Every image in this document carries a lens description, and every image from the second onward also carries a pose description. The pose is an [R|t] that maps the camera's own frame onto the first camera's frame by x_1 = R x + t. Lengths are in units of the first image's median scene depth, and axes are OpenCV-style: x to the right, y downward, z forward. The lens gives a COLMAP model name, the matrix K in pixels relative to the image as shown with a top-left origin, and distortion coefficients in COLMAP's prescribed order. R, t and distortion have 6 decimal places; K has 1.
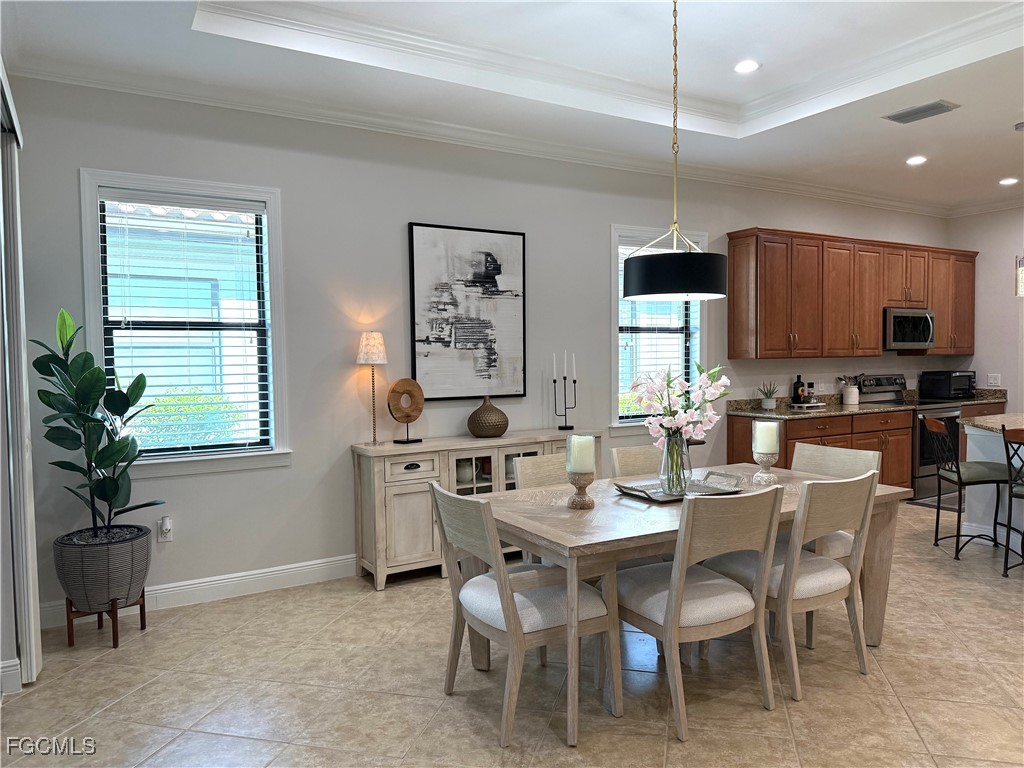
lens RADIAL K [[730.5, 0, 510.2], [0, 730.5, 389.3], [0, 0, 1]] dist [0.052865, -0.065603]
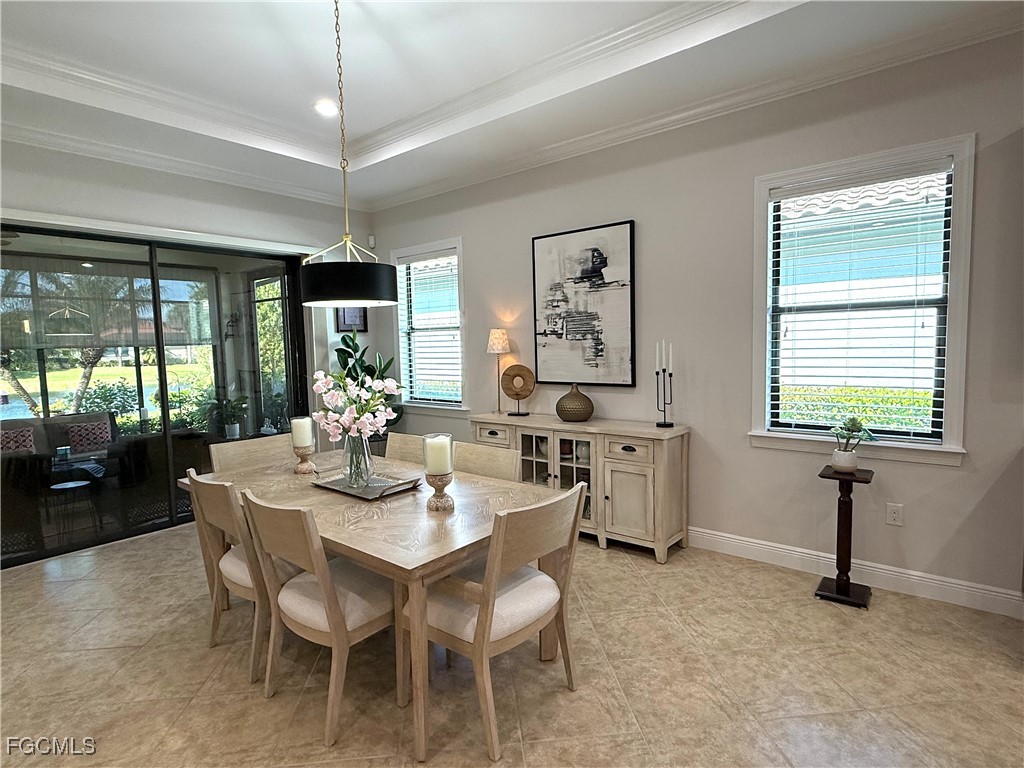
lens RADIAL K [[548.5, 0, 501.8], [0, 548.5, 380.3], [0, 0, 1]] dist [-0.005017, 0.002001]
pose [[0.315025, 0.069477, -0.946537, 0.693386], [-0.022259, 0.997583, 0.065816, -0.045843], [0.948822, 0.000335, 0.315810, 0.625102]]
